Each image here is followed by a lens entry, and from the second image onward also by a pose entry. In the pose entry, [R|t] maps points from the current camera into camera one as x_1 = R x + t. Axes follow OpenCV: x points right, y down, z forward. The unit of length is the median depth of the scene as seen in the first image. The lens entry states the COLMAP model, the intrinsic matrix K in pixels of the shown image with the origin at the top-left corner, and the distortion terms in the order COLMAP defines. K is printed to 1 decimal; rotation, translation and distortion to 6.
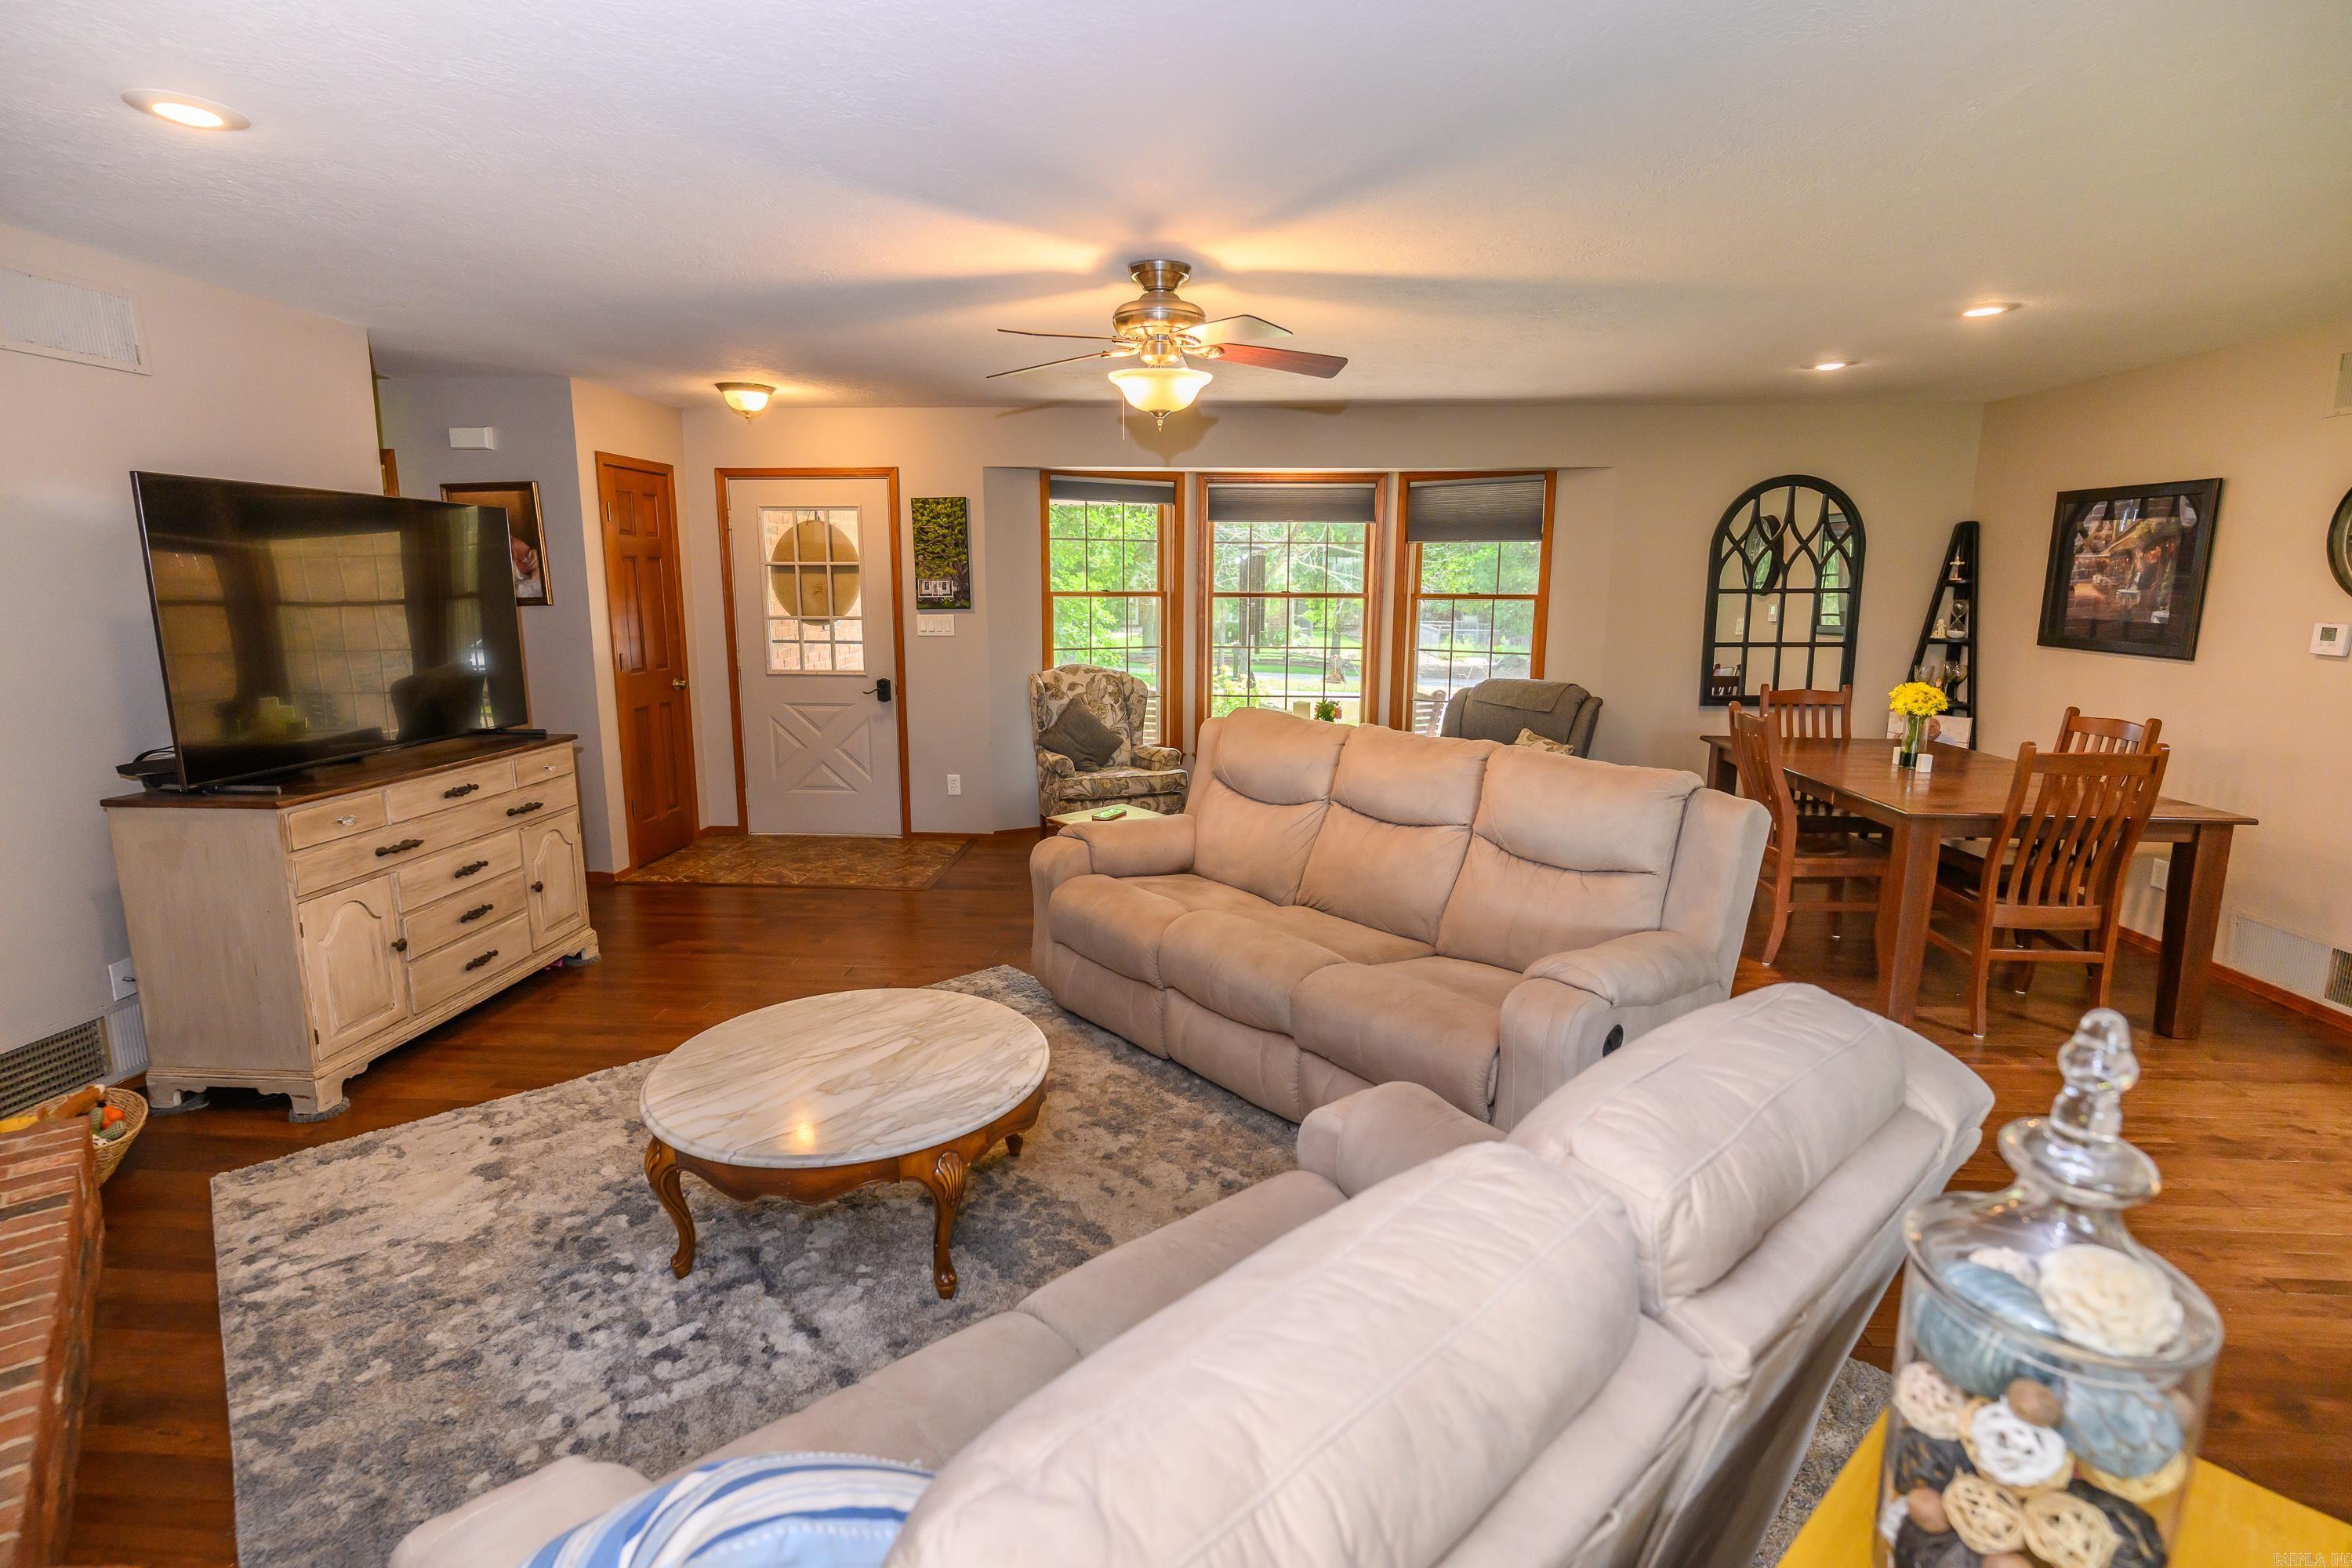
lens RADIAL K [[1116.4, 0, 1178.0], [0, 1116.4, 774.4], [0, 0, 1]] dist [-0.003439, 0.004456]
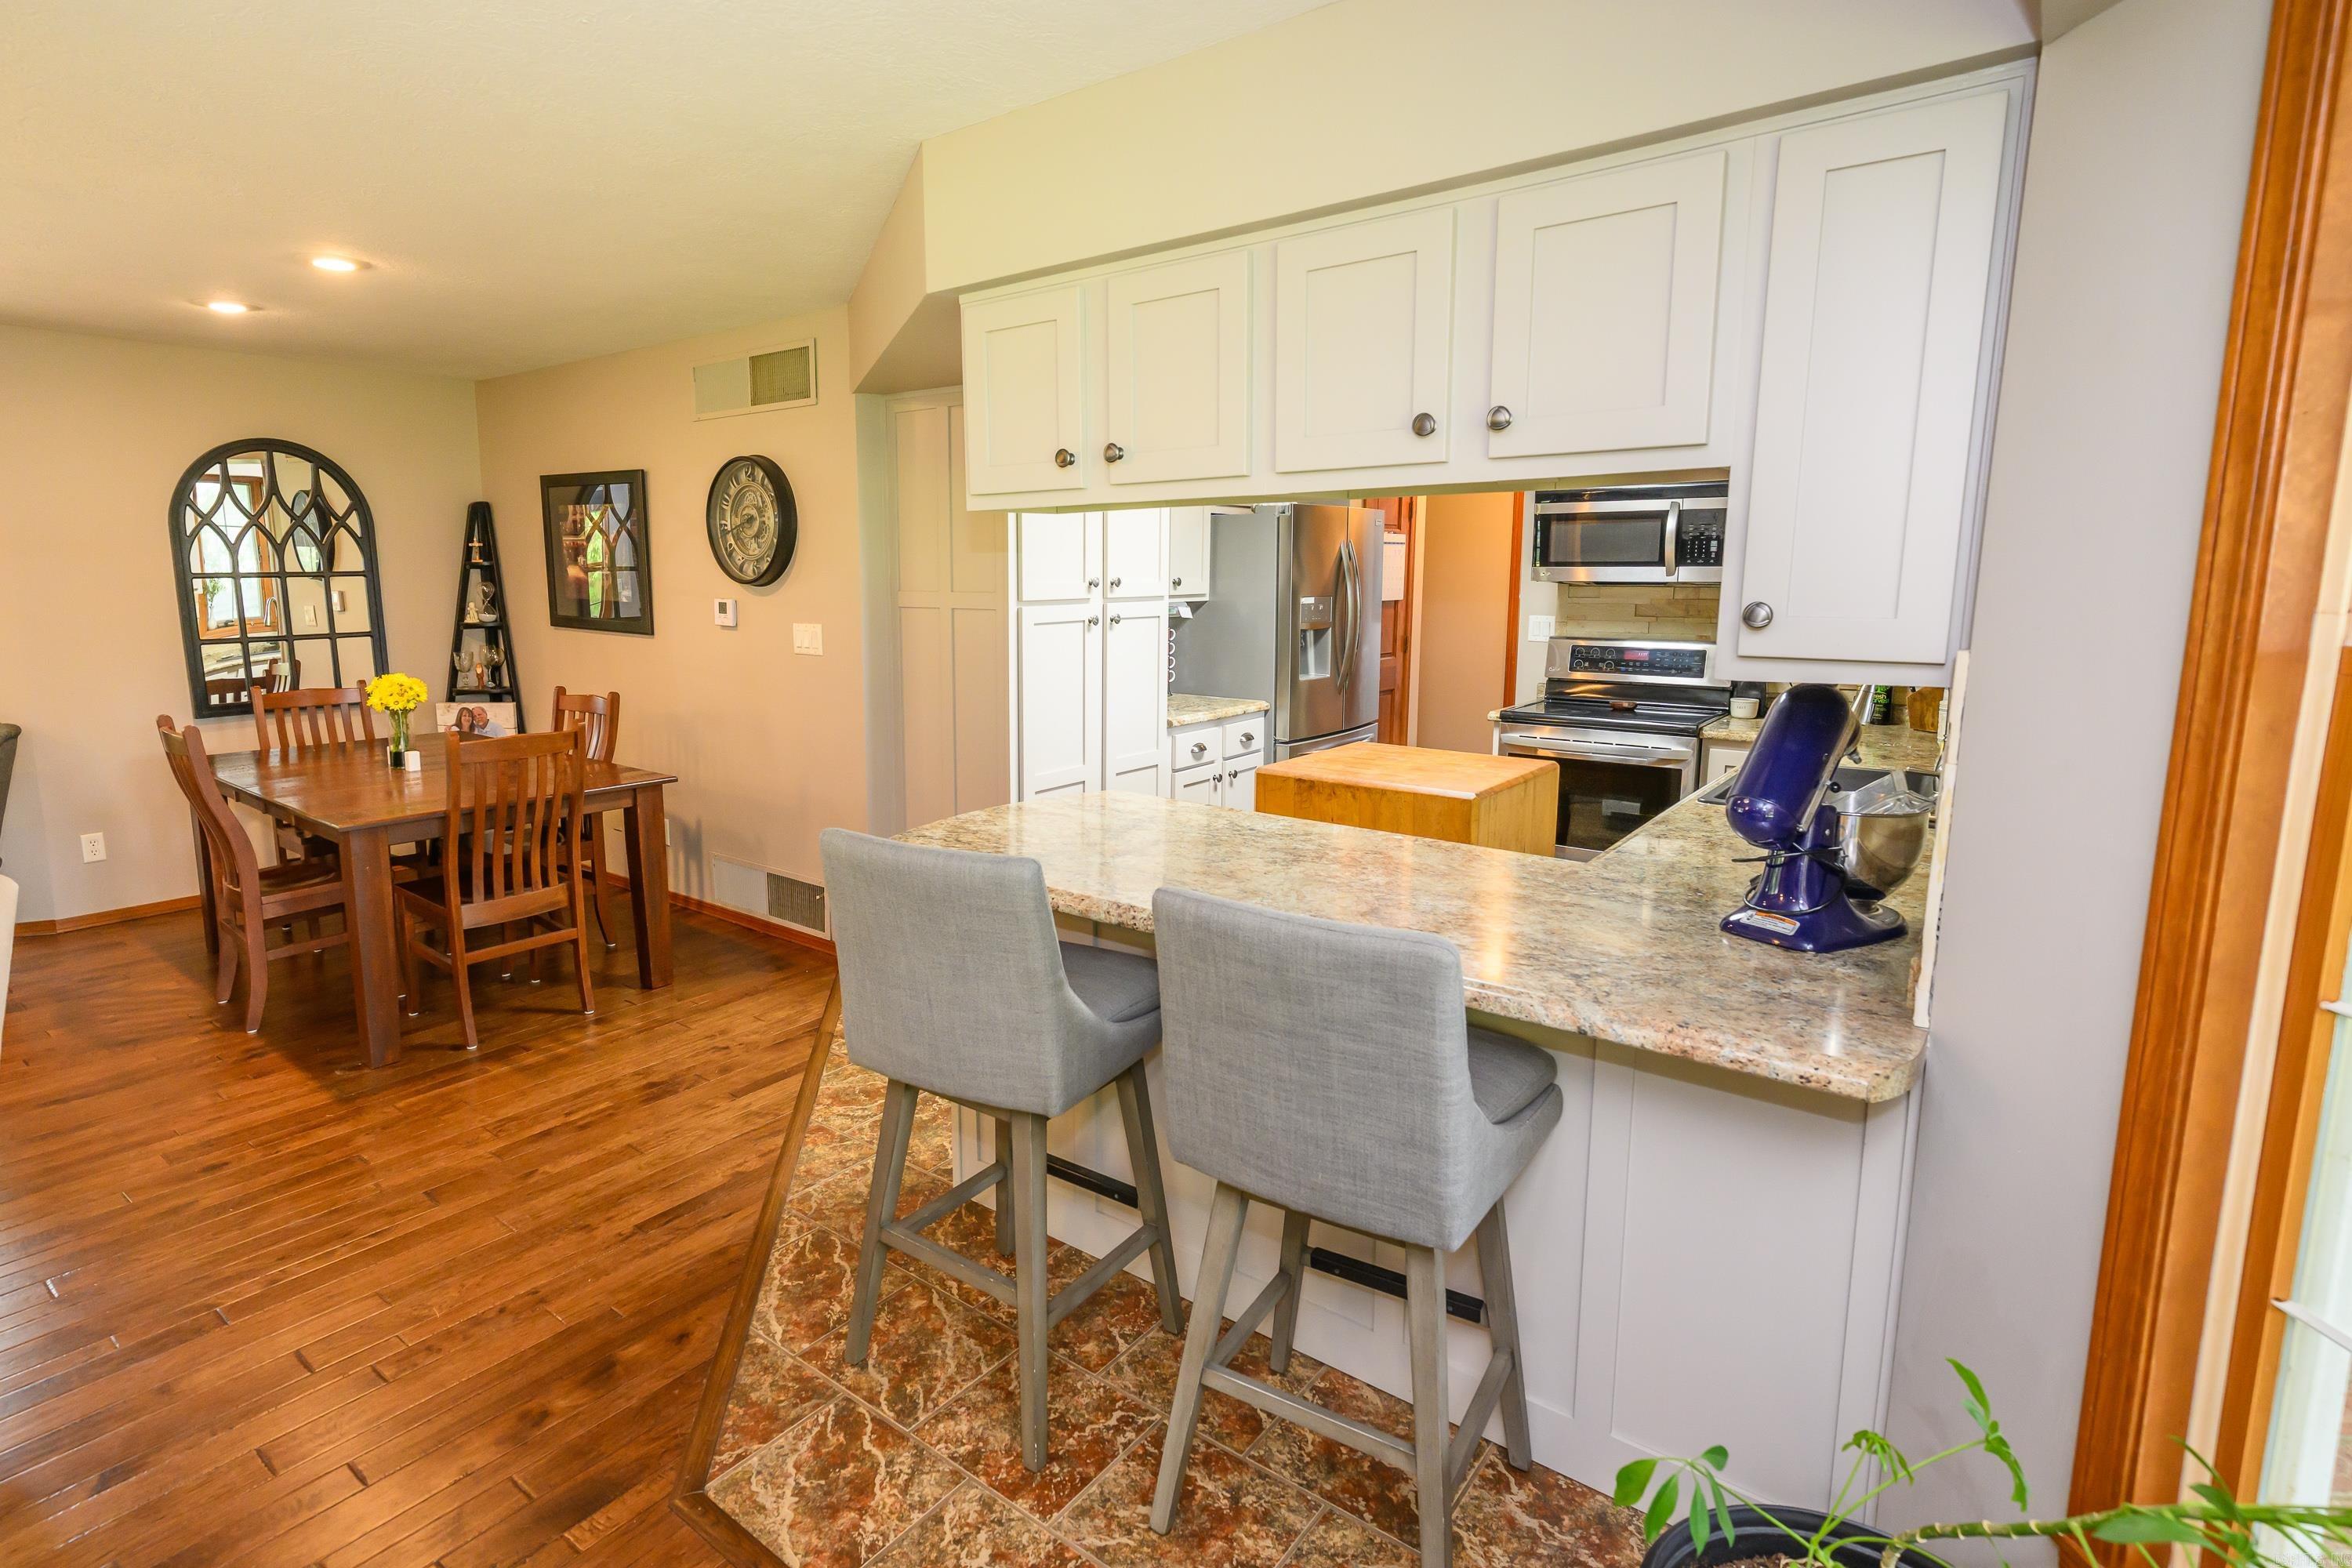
lens RADIAL K [[1175.1, 0, 1098.9], [0, 1175.1, 741.7], [0, 0, 1]] dist [-0.000379, -0.000163]
pose [[0.573723, -0.124069, 0.809598, 0.200934], [0.141455, 0.988617, 0.051261, 0.003972], [-0.806742, 0.085113, 0.584742, -0.016682]]
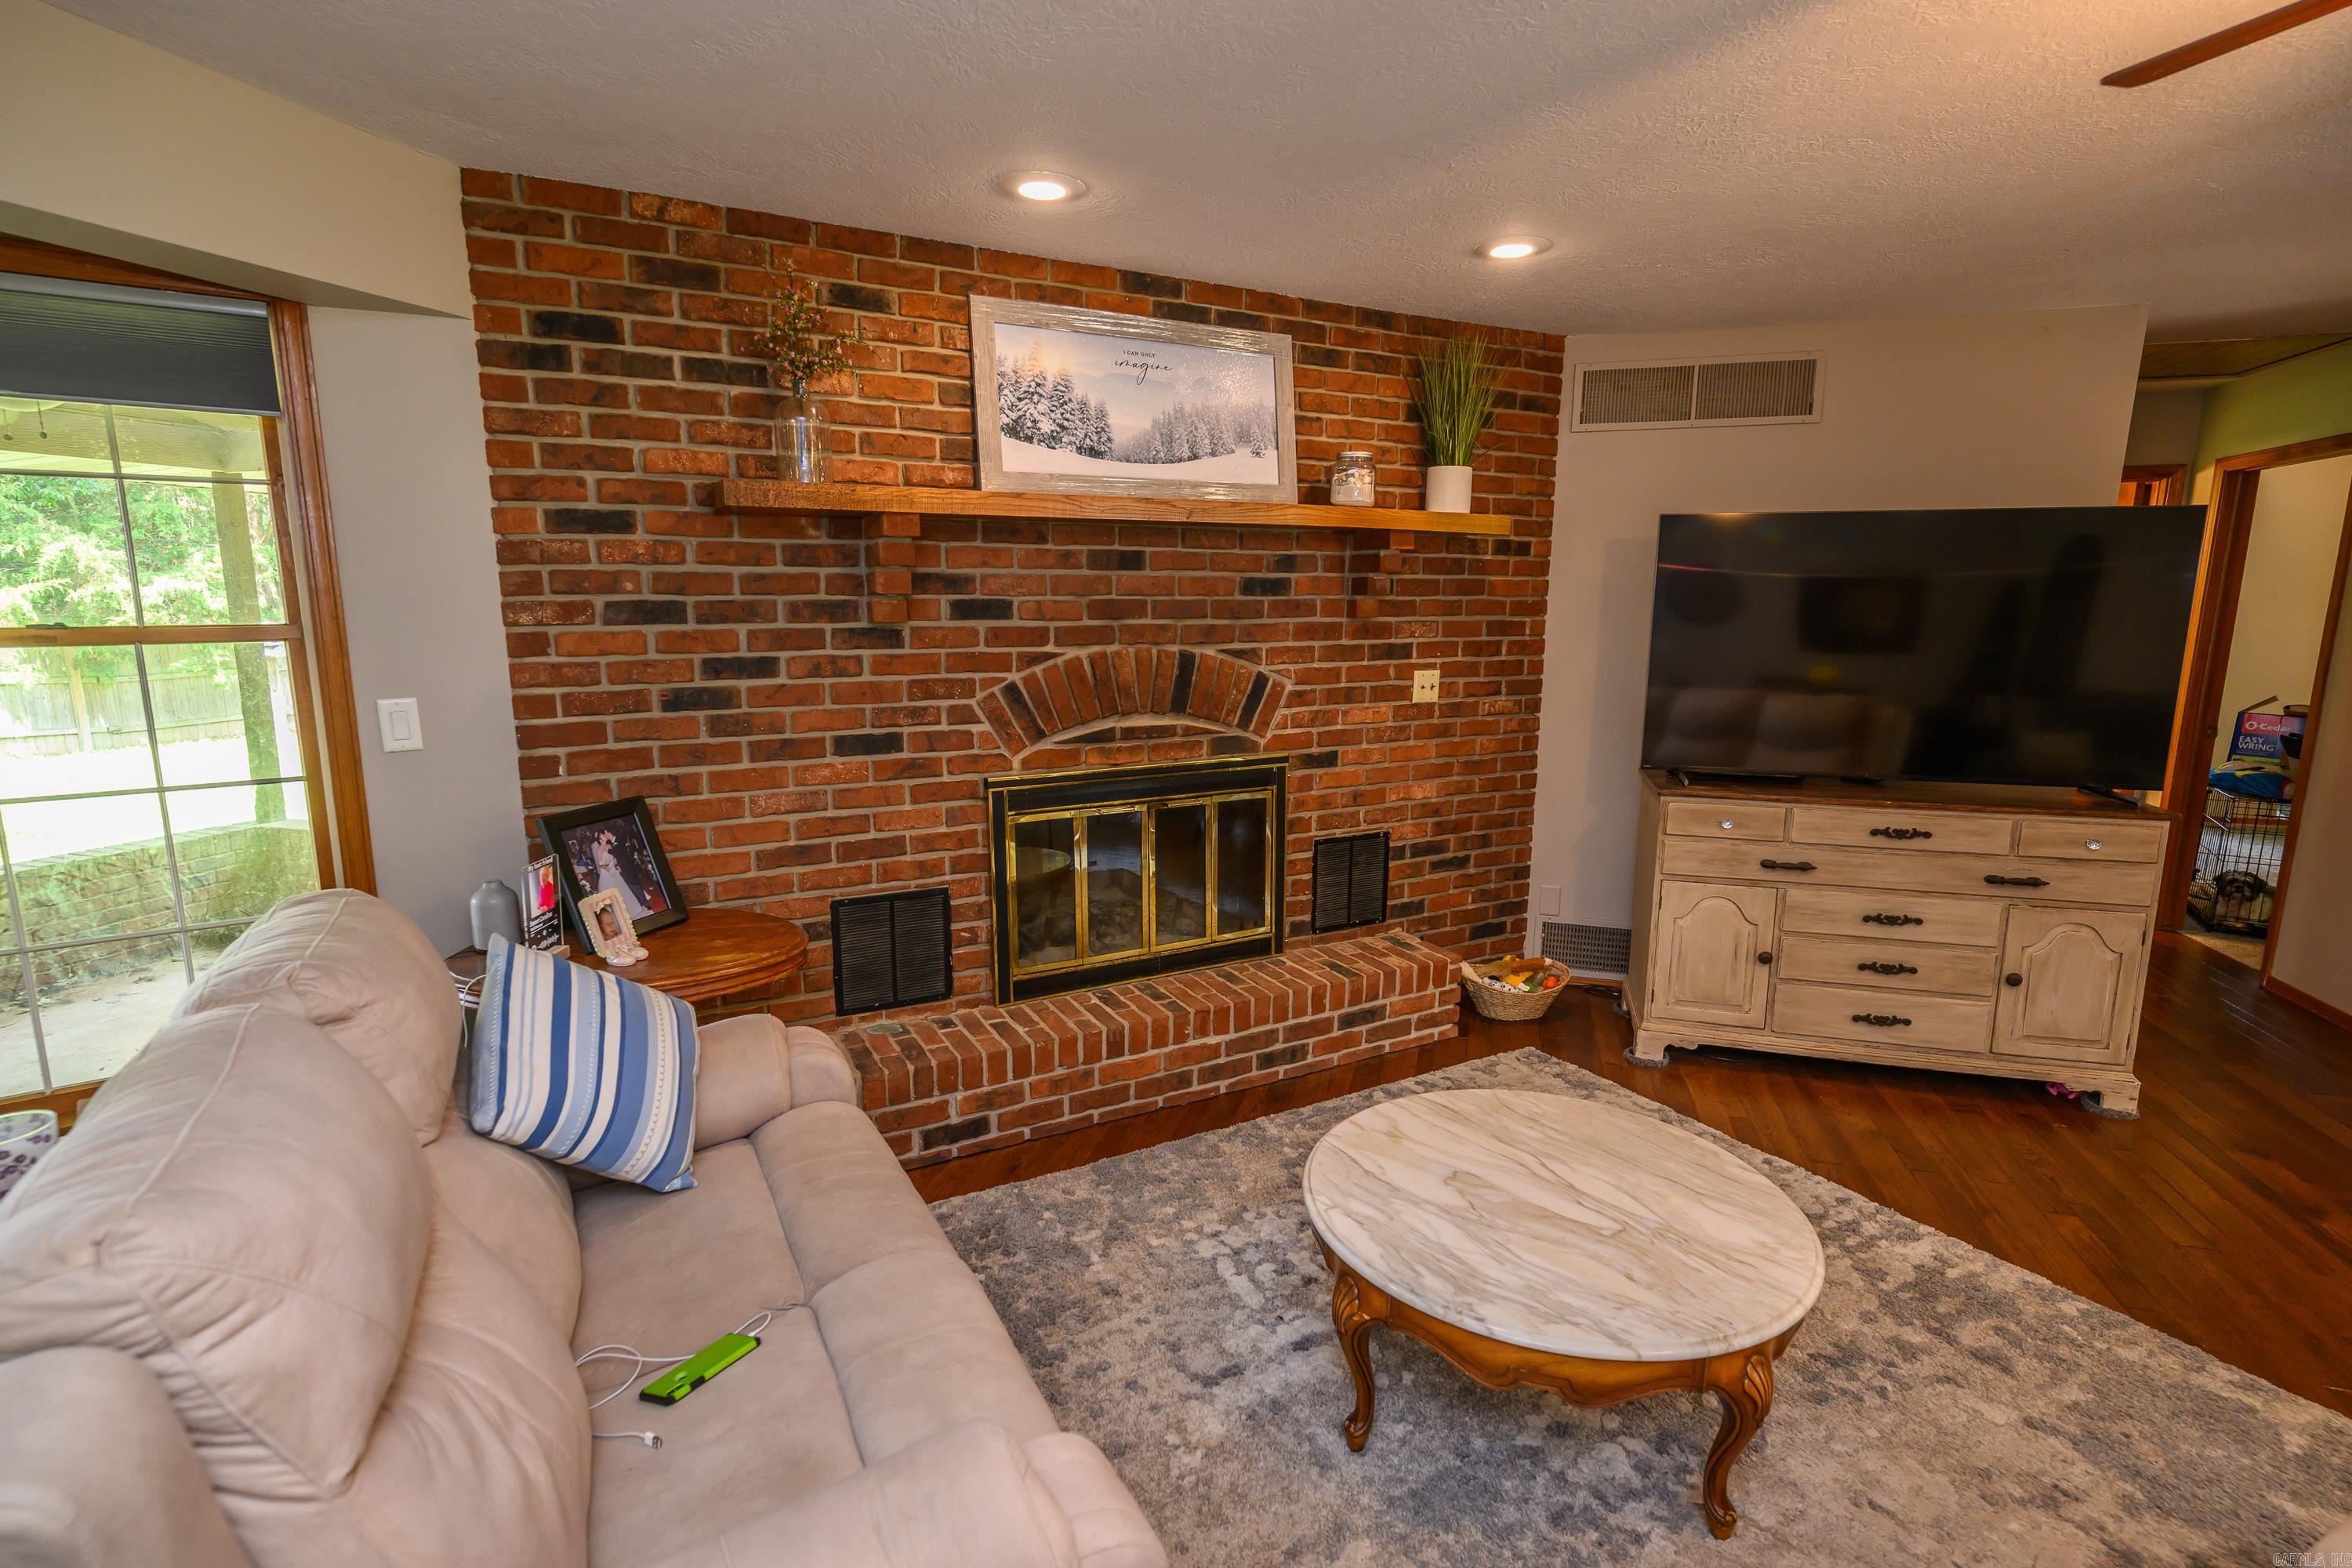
lens RADIAL K [[1116.4, 0, 1168.1], [0, 1116.4, 788.3], [0, 0, 1]] dist [-0.003439, 0.004456]
pose [[-0.221058, 0.162851, -0.961568, 0.273770], [-0.171922, 0.964012, 0.202789, -0.078872], [0.959988, 0.210143, -0.185105, 0.453135]]
